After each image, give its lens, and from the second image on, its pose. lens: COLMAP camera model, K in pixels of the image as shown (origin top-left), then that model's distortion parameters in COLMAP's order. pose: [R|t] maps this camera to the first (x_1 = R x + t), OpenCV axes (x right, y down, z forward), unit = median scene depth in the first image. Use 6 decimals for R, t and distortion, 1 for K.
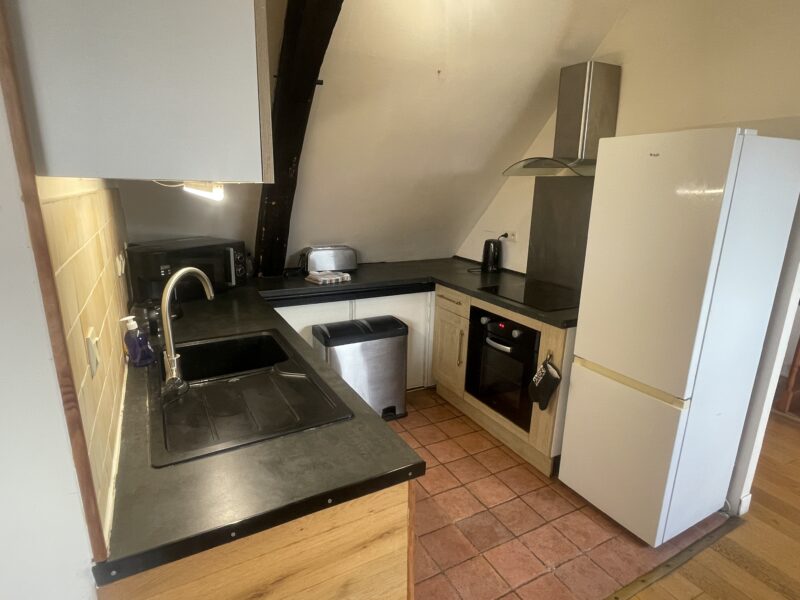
lens RADIAL K [[445.7, 0, 400.0], [0, 445.7, 300.0], [0, 0, 1]] dist [0.000170, -0.001427]
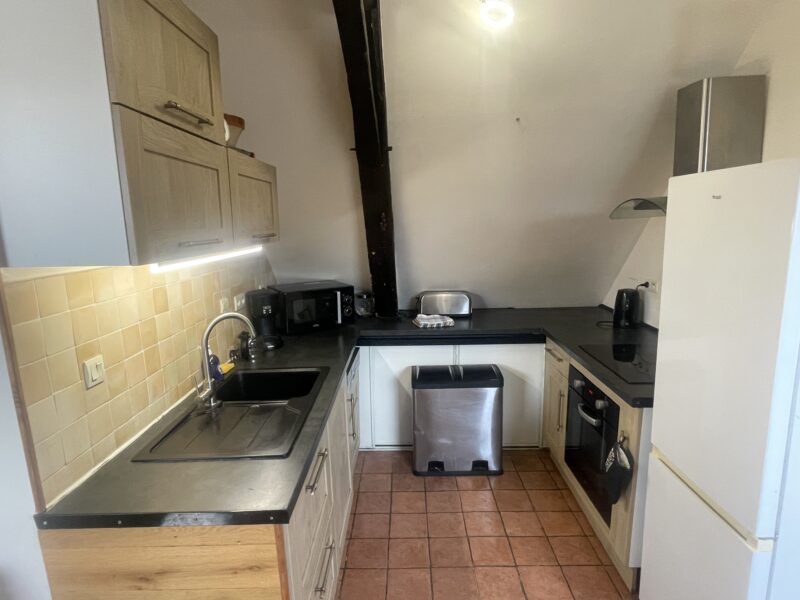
lens RADIAL K [[445.7, 0, 400.0], [0, 445.7, 300.0], [0, 0, 1]] dist [0.000170, -0.001427]
pose [[0.873372, 0.044808, -0.484989, 0.322560], [-0.081378, 0.995187, -0.054601, -0.043569], [0.480208, 0.087154, 0.872814, 0.060077]]
